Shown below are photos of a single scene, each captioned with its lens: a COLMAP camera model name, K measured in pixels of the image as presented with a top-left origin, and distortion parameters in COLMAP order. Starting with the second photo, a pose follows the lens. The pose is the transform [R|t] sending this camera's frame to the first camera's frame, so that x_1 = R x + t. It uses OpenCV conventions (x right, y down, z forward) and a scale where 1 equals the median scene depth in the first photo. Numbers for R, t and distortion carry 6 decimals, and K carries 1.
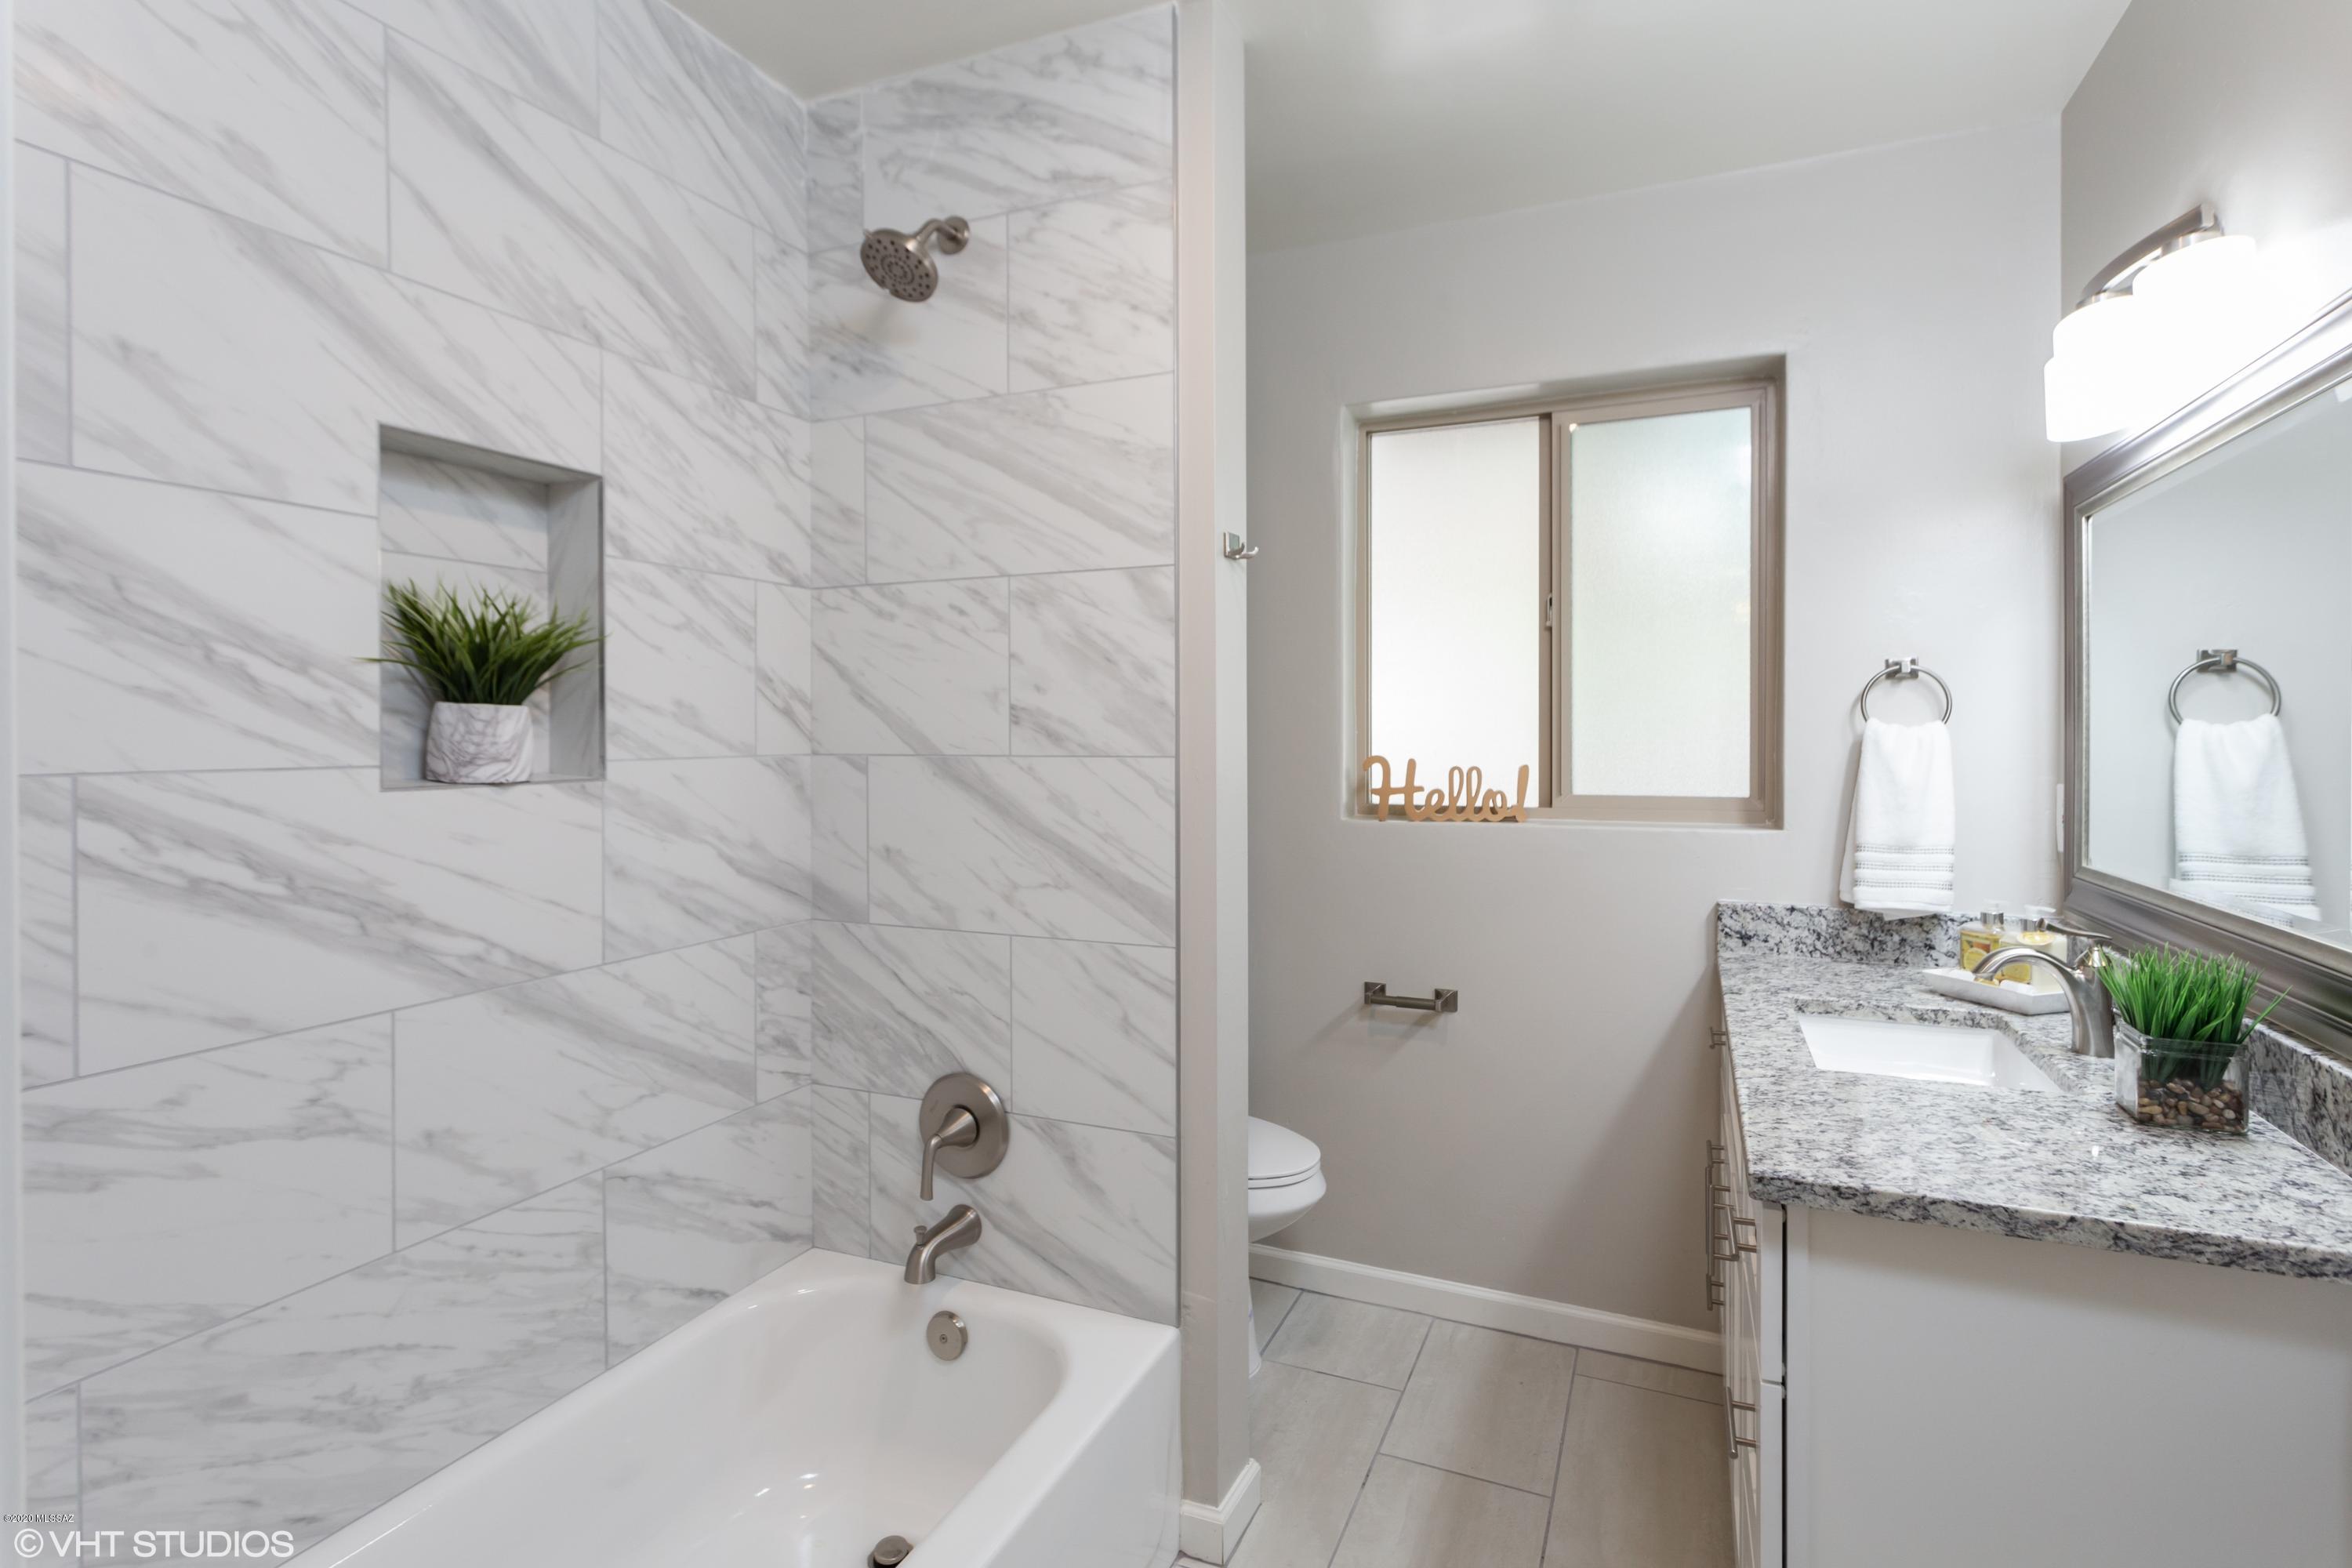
lens RADIAL K [[1138.6, 0, 1175.9], [0, 1138.6, 764.6], [0, 0, 1]] dist [0.003355, 0.000800]
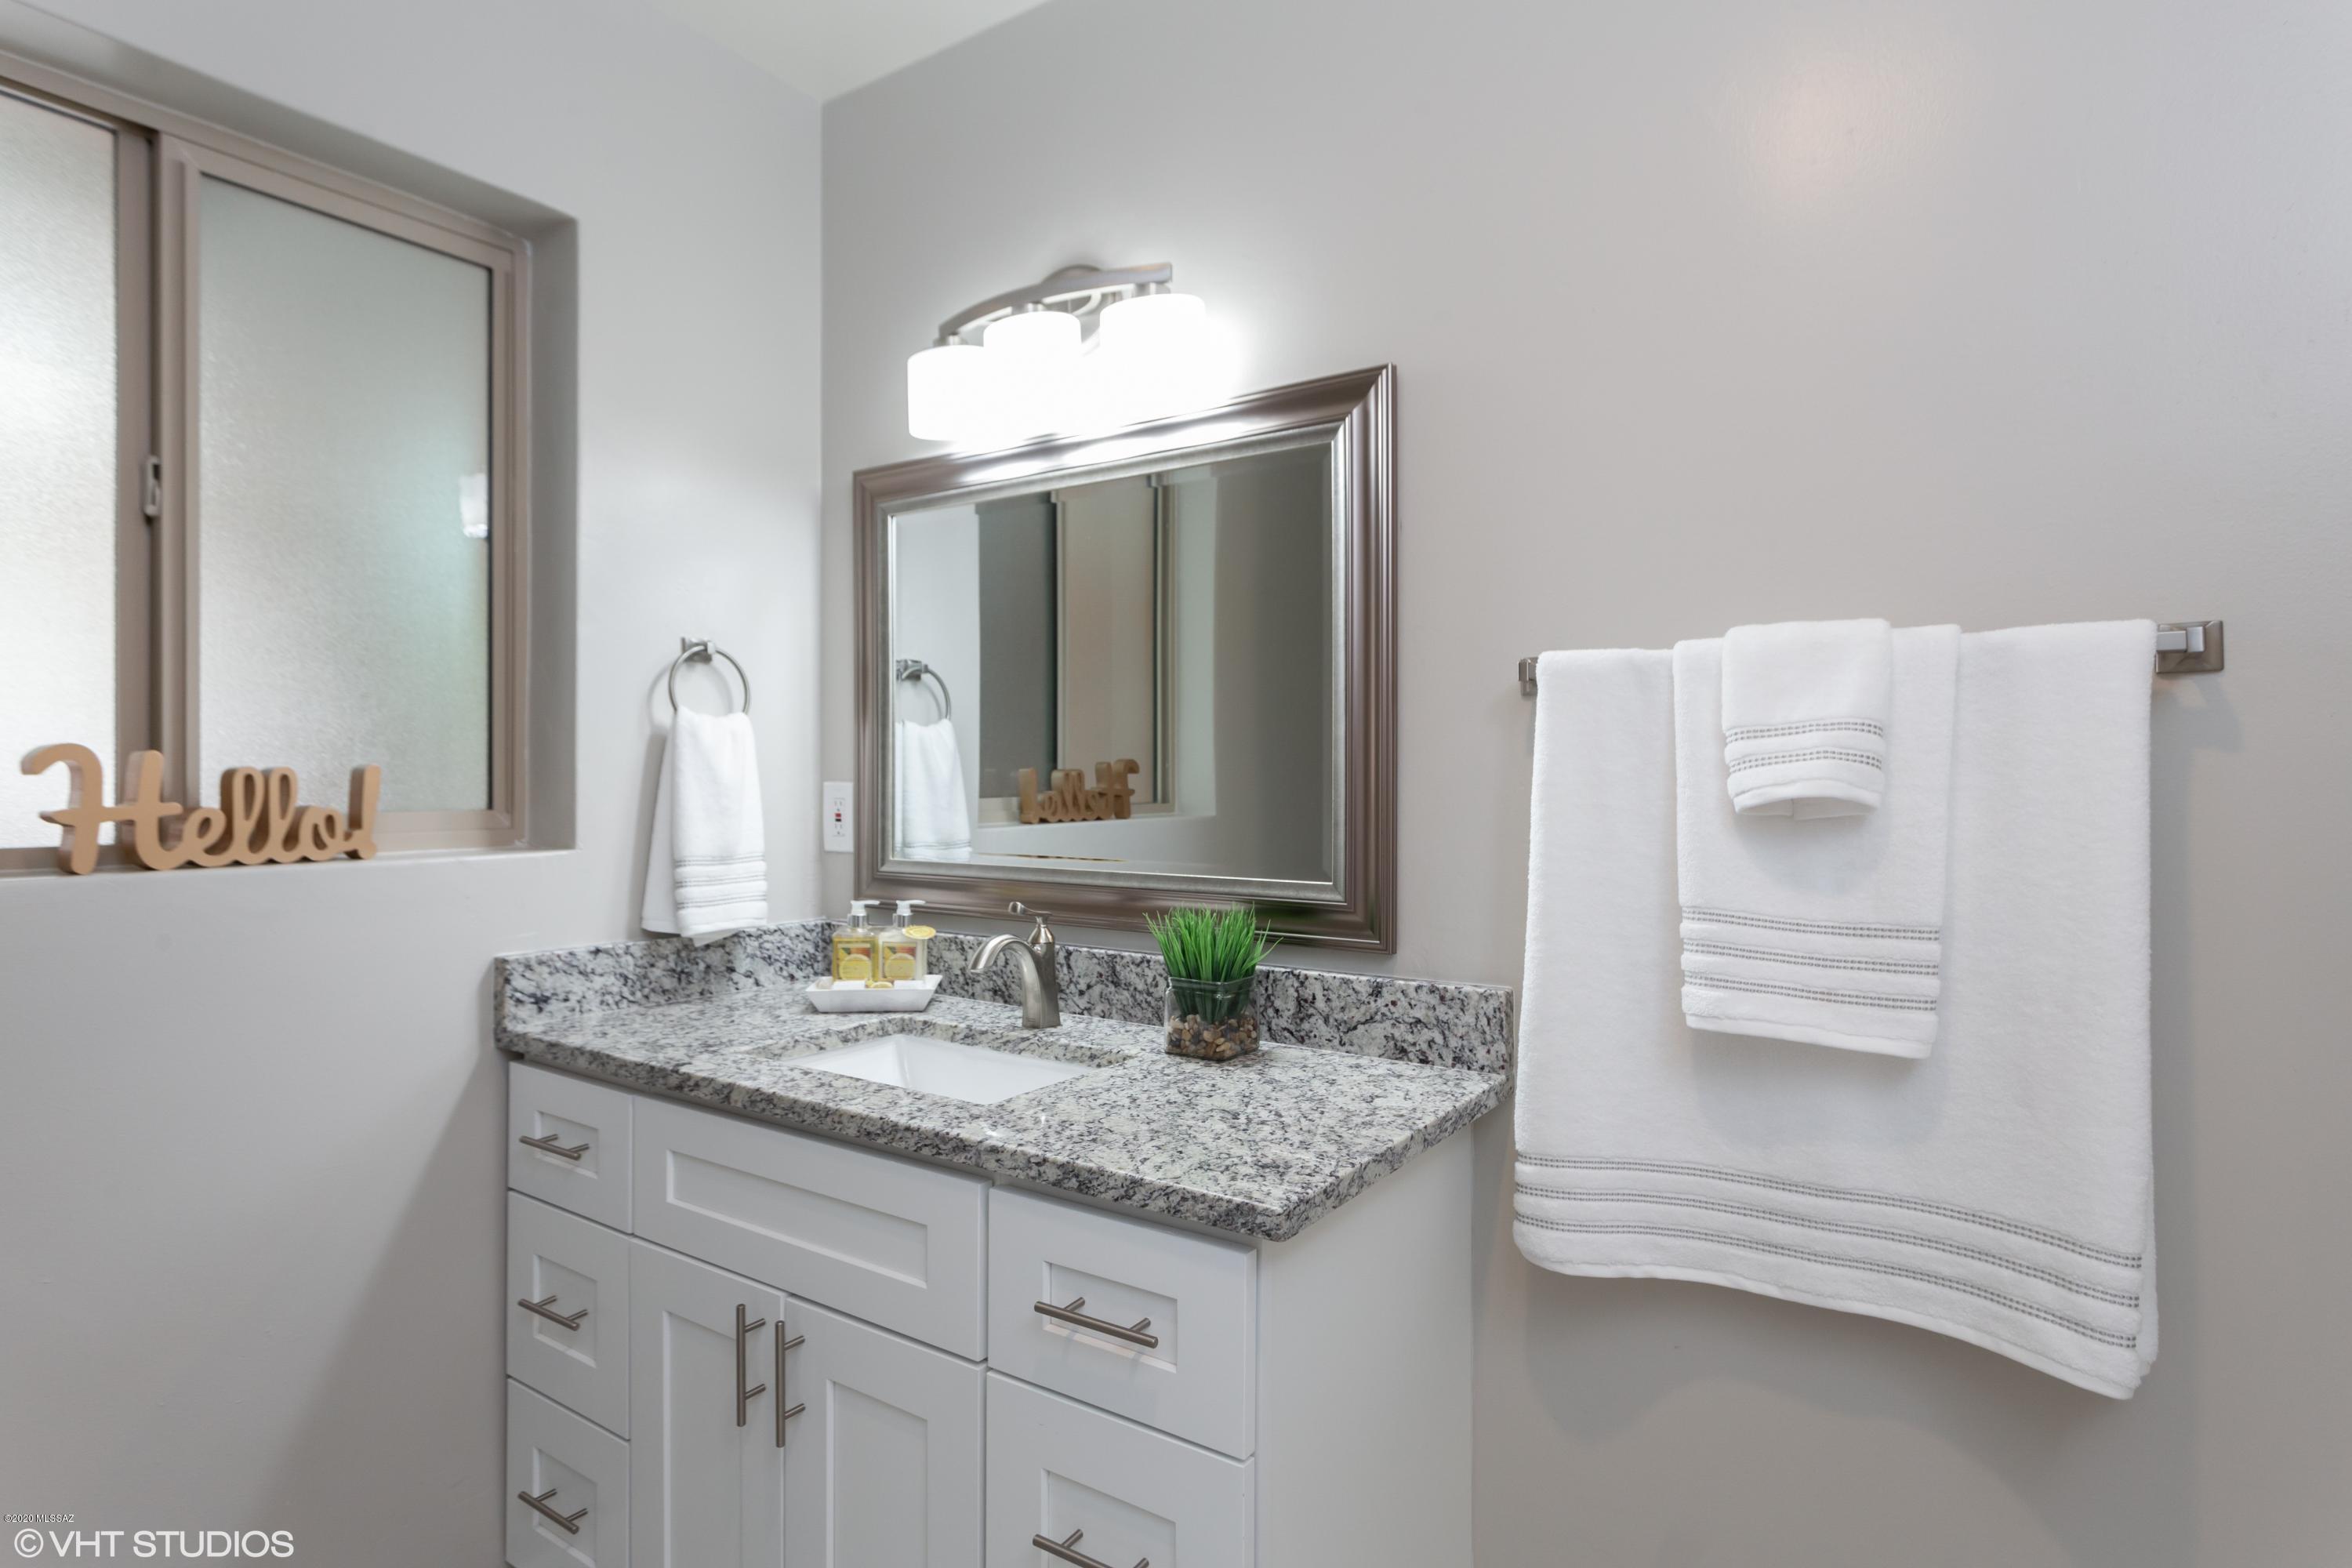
lens RADIAL K [[1236.0, 0, 1176.3], [0, 1236.0, 778.4], [0, 0, 1]] dist [-0.003825, 0.001677]
pose [[0.174770, -0.000488, 0.984609, -0.217649], [0.021141, 0.999771, -0.003257, 0.023183], [-0.984382, 0.021384, 0.174741, 0.496931]]
